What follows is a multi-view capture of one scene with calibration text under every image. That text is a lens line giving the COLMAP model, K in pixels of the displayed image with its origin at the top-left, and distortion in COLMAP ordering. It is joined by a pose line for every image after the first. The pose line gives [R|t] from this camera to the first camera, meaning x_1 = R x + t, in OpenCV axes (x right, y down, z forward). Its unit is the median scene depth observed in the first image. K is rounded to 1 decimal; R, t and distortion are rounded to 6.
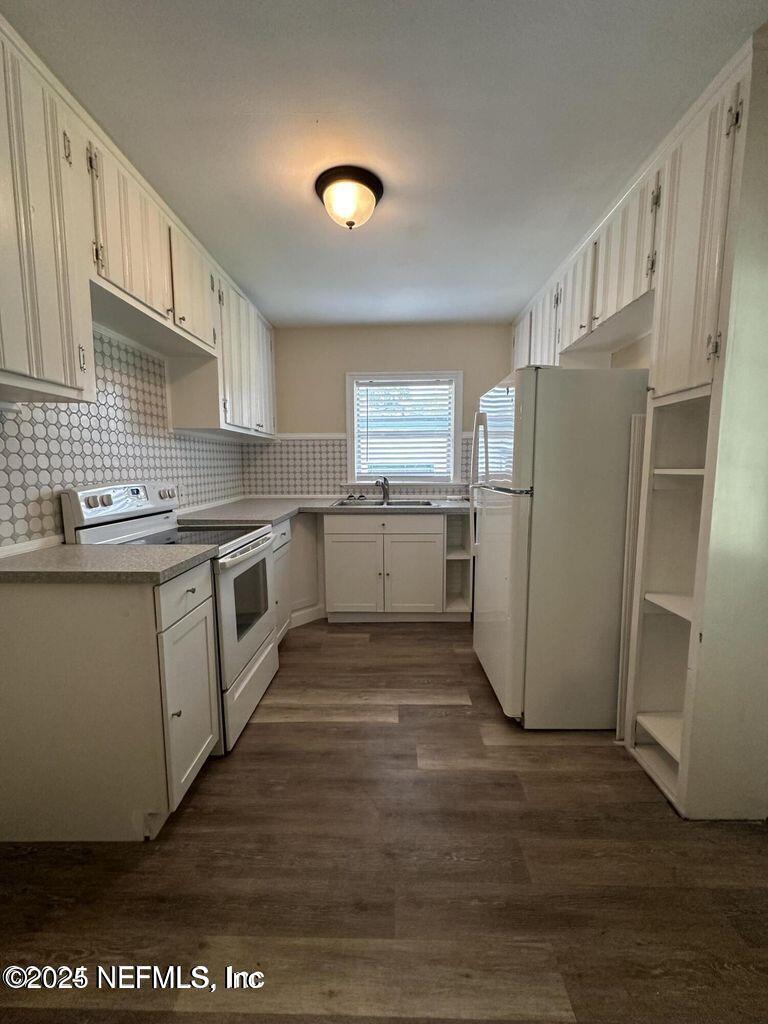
lens RADIAL K [[410.1, 0, 386.2], [0, 410.1, 511.9], [0, 0, 1]] dist [-0.007523, 0.001438]
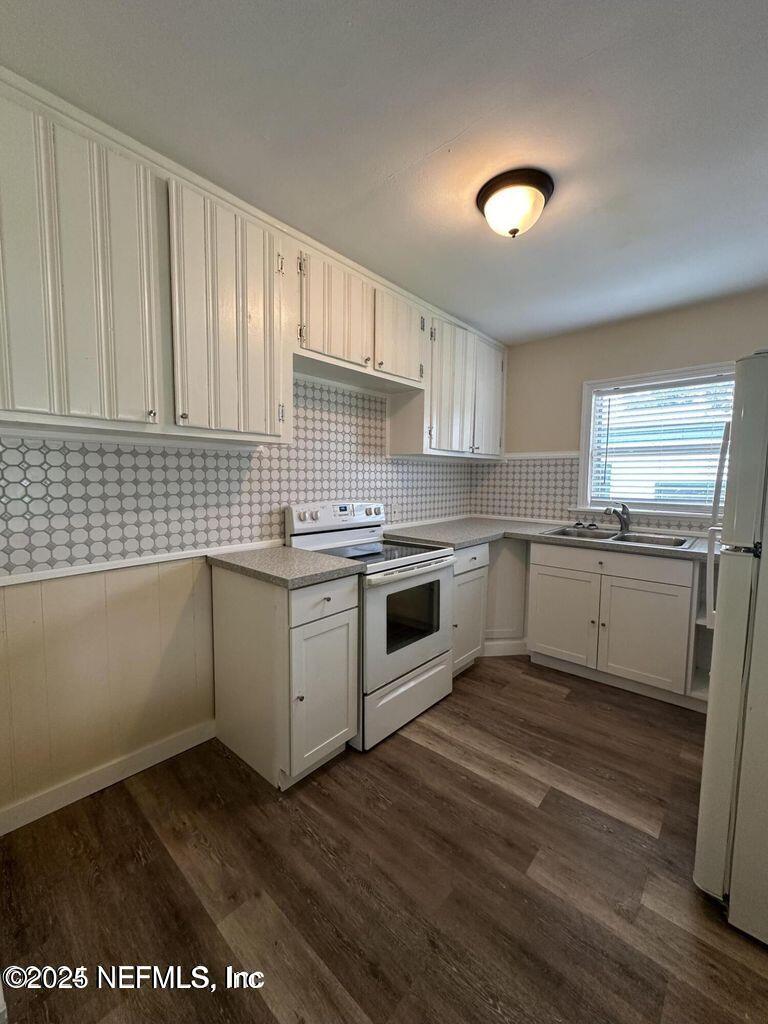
lens RADIAL K [[410.1, 0, 383.5], [0, 410.1, 511.6], [0, 0, 1]] dist [-0.007523, 0.001438]
pose [[0.756402, 0.065780, -0.650791, 0.288317], [-0.085152, 0.996366, 0.001740, -0.054207], [0.648541, 0.054100, 0.759255, 0.139262]]
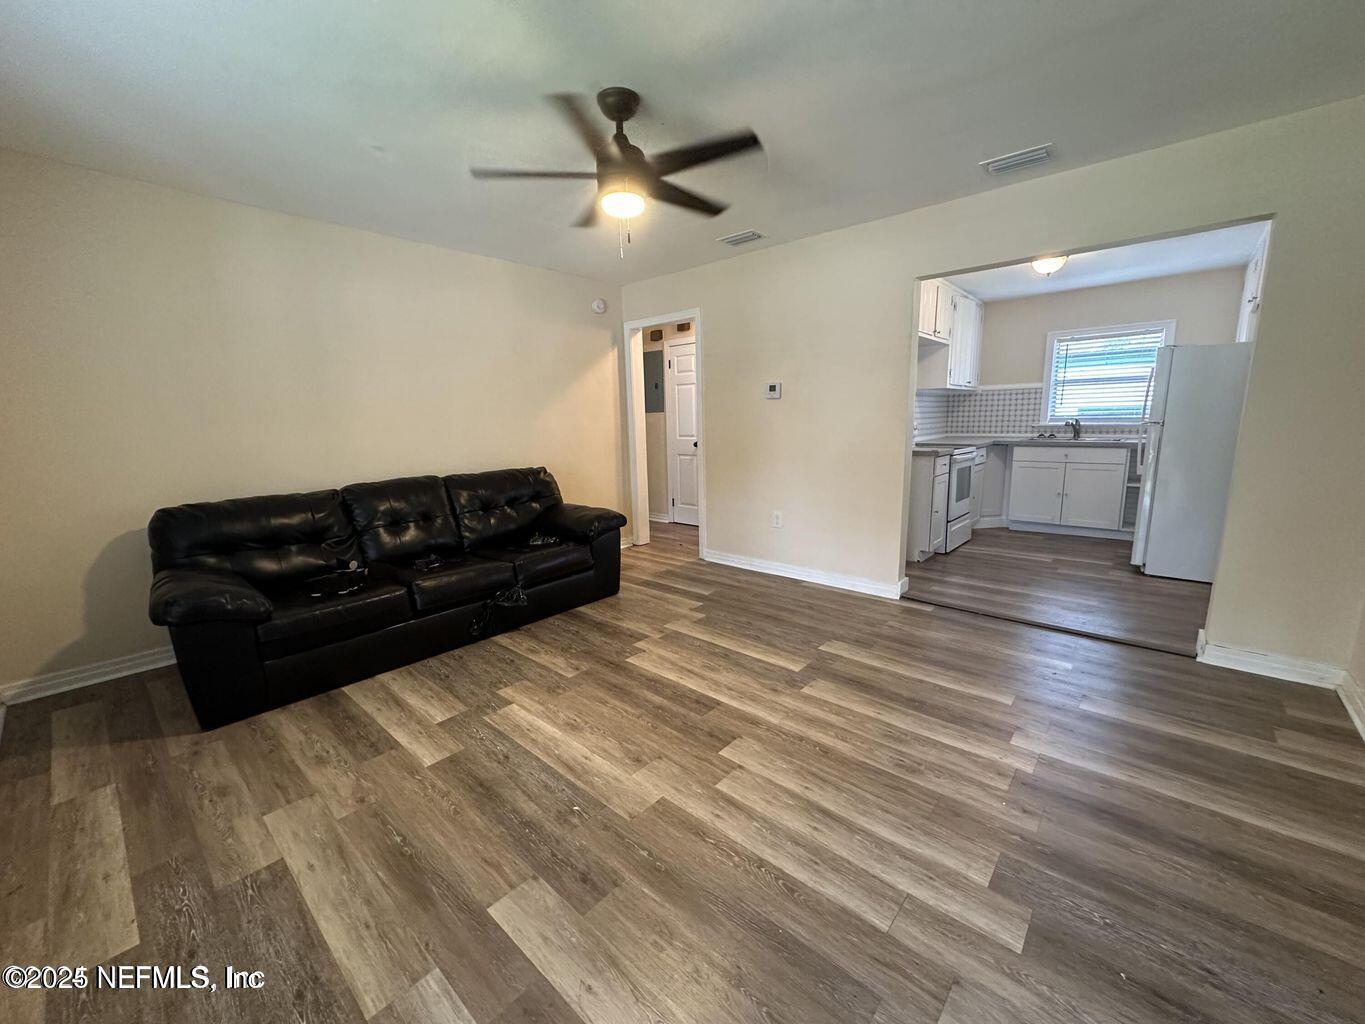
lens RADIAL K [[546.7, 0, 674.5], [0, 546.7, 507.6], [0, 0, 1]] dist [-0.007523, 0.001438]
pose [[0.757740, 0.094483, -0.645681, 0.273511], [-0.058105, 0.995301, 0.077454, 0.203577], [0.649965, -0.021173, 0.759669, -1.678980]]
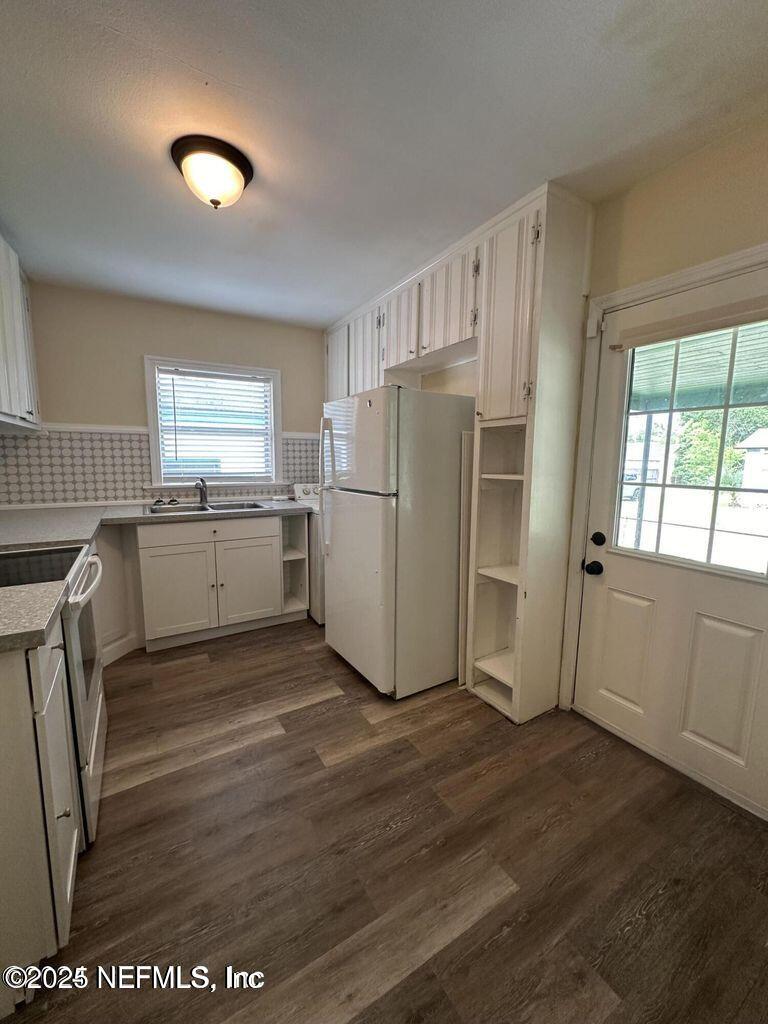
lens RADIAL K [[410.1, 0, 388.6], [0, 410.1, 511.8], [0, 0, 1]] dist [-0.007523, 0.001438]
pose [[0.840104, -0.058652, 0.539245, -0.258829], [0.050138, 0.998277, 0.030468, -0.031969], [-0.540103, 0.001440, 0.841598, 0.038966]]
